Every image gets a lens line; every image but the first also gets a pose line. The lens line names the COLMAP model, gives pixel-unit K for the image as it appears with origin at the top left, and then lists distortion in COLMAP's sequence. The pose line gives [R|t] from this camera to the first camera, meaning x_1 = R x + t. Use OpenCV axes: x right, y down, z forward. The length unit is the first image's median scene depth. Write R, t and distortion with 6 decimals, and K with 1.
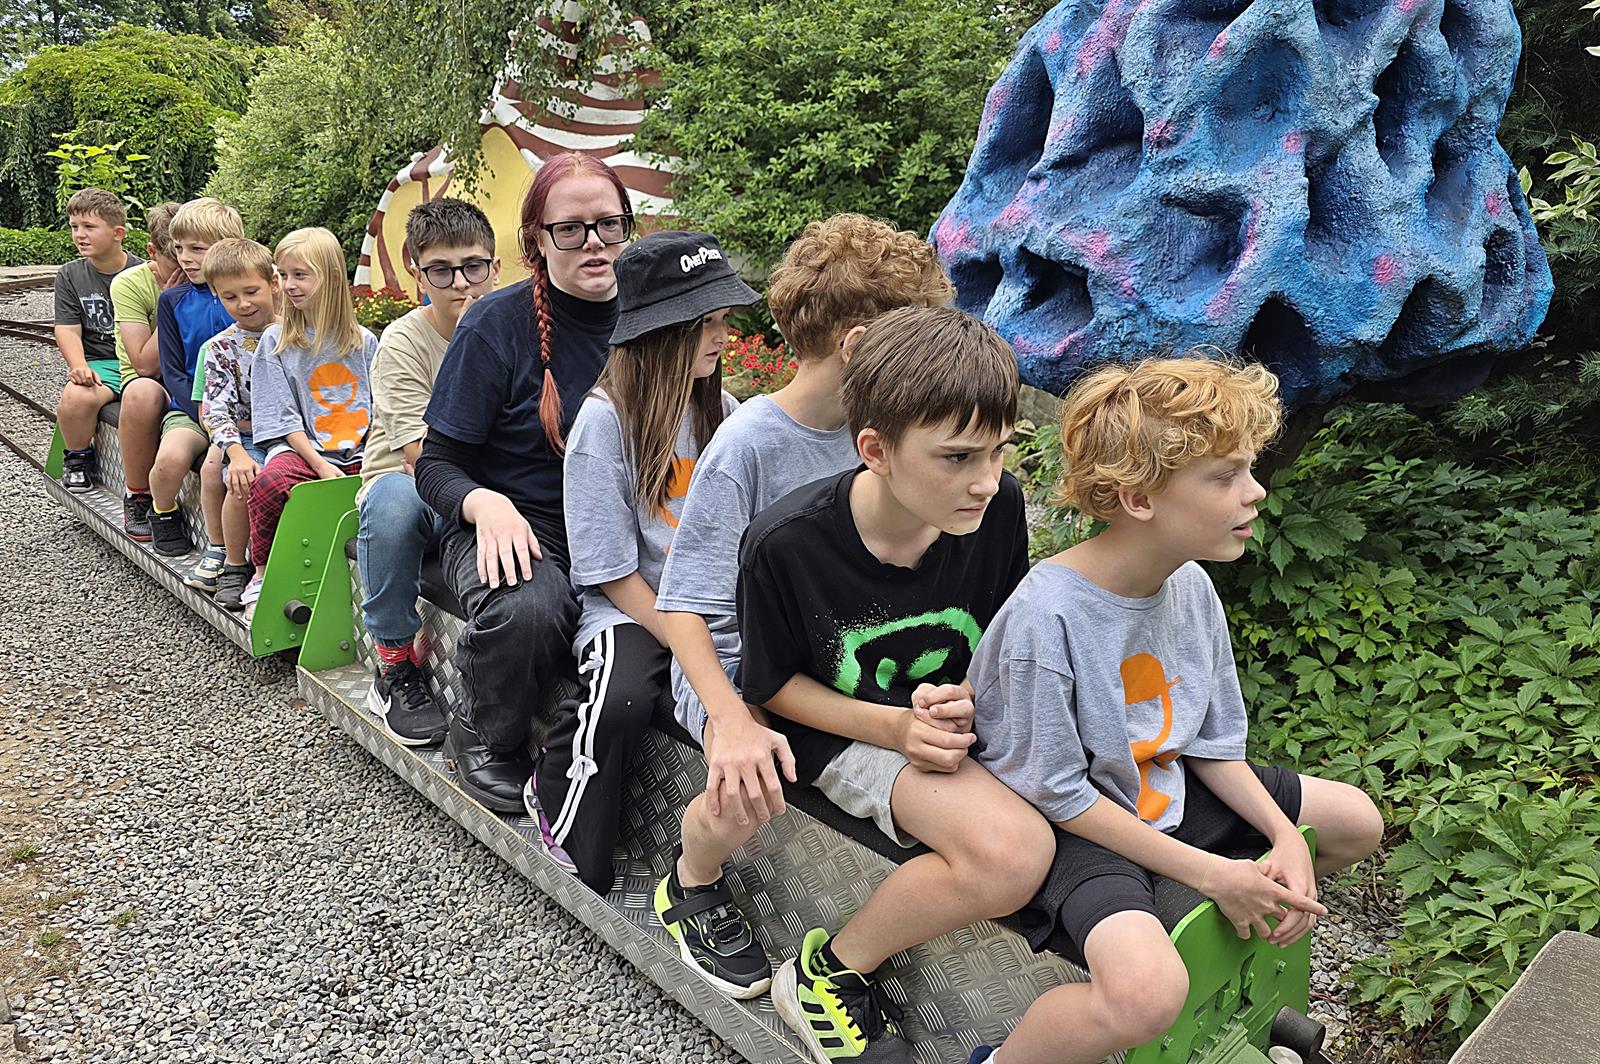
lens RADIAL K [[1059.7, 0, 792.0], [0, 1059.7, 538.8], [0, 0, 1]] dist [0.036111, -0.036193]
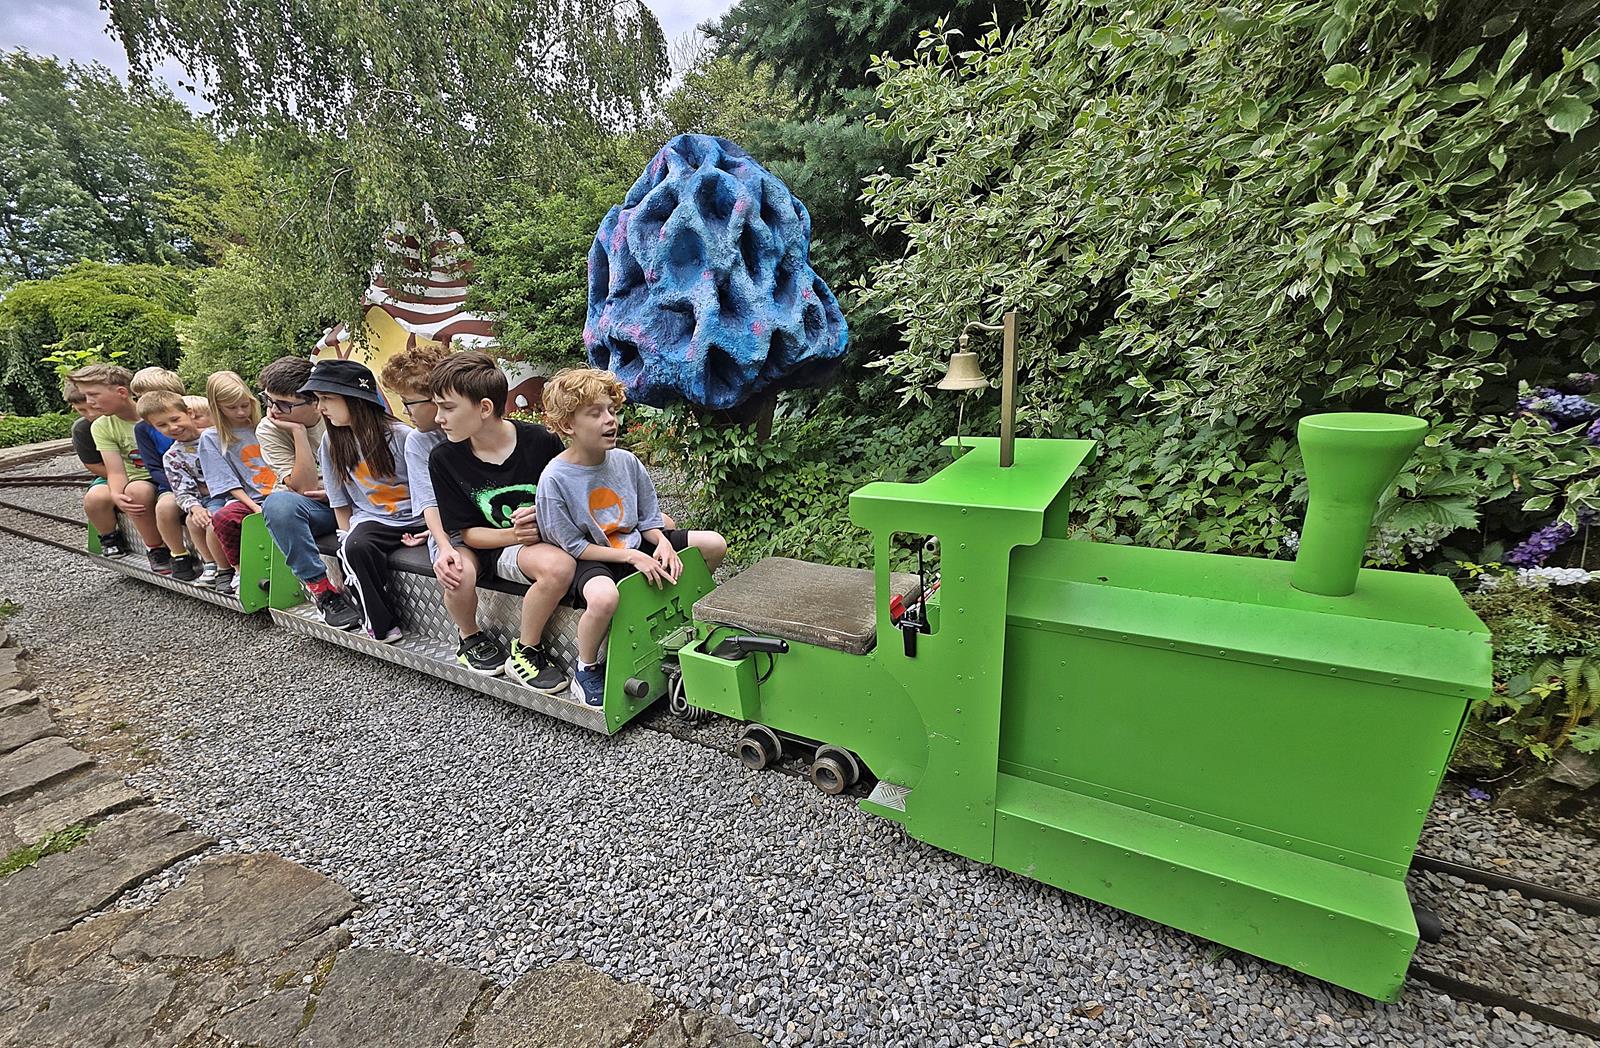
lens RADIAL K [[616.8, 0, 810.9], [0, 616.8, 567.4], [0, 0, 1]] dist [0.000454, -0.000248]
pose [[0.953807, -0.202535, 0.221884, 0.080993], [0.185831, 0.978079, 0.093961, 0.045209], [-0.236051, -0.048388, 0.970535, -0.102863]]
